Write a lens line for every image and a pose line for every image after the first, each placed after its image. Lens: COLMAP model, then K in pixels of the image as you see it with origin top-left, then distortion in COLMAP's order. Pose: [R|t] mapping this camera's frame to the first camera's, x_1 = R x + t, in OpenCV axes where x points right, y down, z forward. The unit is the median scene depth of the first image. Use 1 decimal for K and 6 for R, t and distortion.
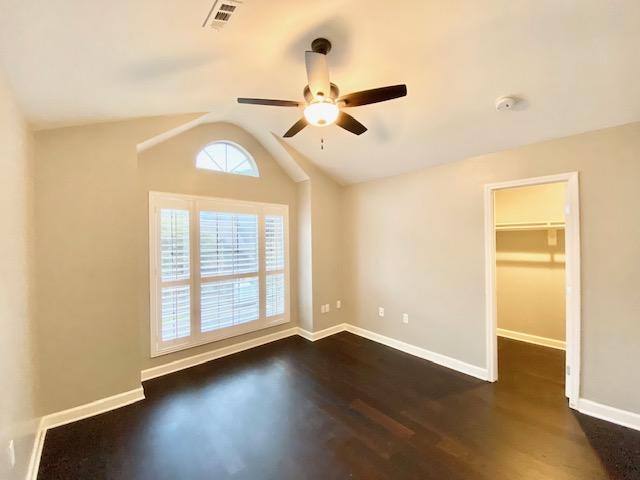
lens RADIAL K [[261.6, 0, 320.0], [0, 261.6, 240.0], [0, 0, 1]] dist [0.044132, -0.035905]
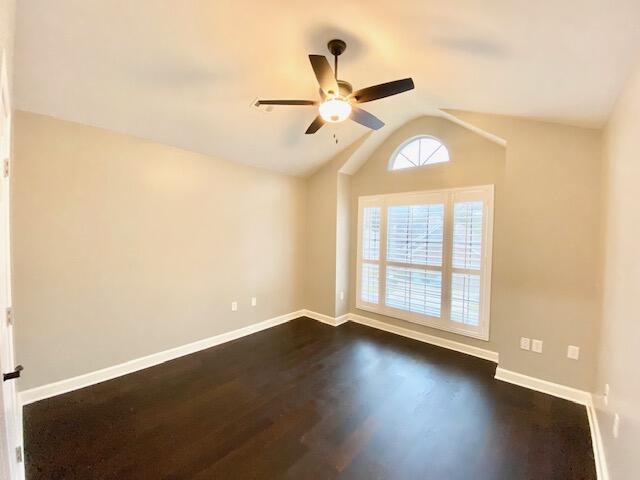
lens RADIAL K [[253.4, 0, 320.0], [0, 253.4, 240.0], [0, 0, 1]] dist [-0.000282, -0.007823]
pose [[0.136867, 0.052954, -0.989173, 0.622665], [-0.018403, 0.998534, 0.050909, -0.008868], [0.990418, 0.011236, 0.137641, 0.497170]]
